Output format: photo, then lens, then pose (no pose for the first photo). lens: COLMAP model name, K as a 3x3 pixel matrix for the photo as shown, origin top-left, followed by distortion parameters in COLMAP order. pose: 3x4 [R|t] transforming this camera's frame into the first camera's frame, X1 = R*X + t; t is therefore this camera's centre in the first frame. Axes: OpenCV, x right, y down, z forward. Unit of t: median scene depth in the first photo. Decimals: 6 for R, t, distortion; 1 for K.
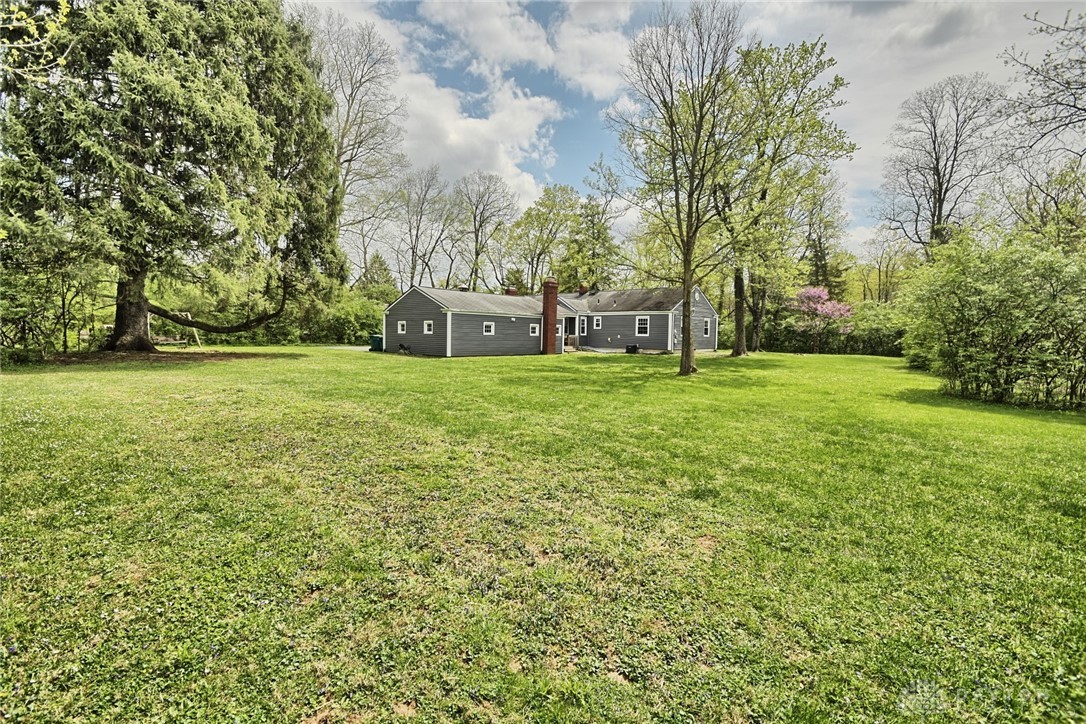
lens RADIAL K [[481.5, 0, 539.8], [0, 481.5, 359.1], [0, 0, 1]] dist [-0.004620, -0.006467]
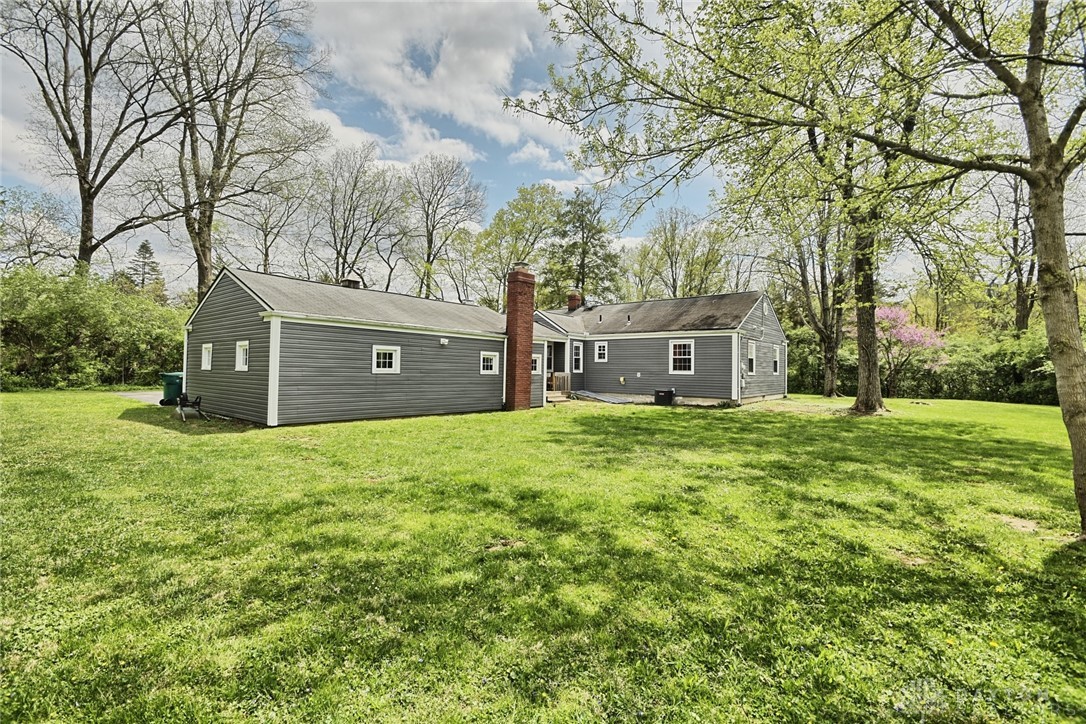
lens RADIAL K [[481.5, 0, 542.5], [0, 481.5, 363.8], [0, 0, 1]] dist [-0.004620, -0.006467]
pose [[0.998882, 0.000941, 0.047255, 0.019185], [0.002041, 0.998010, -0.063015, -0.024221], [-0.047220, 0.063041, 0.996893, 0.431171]]
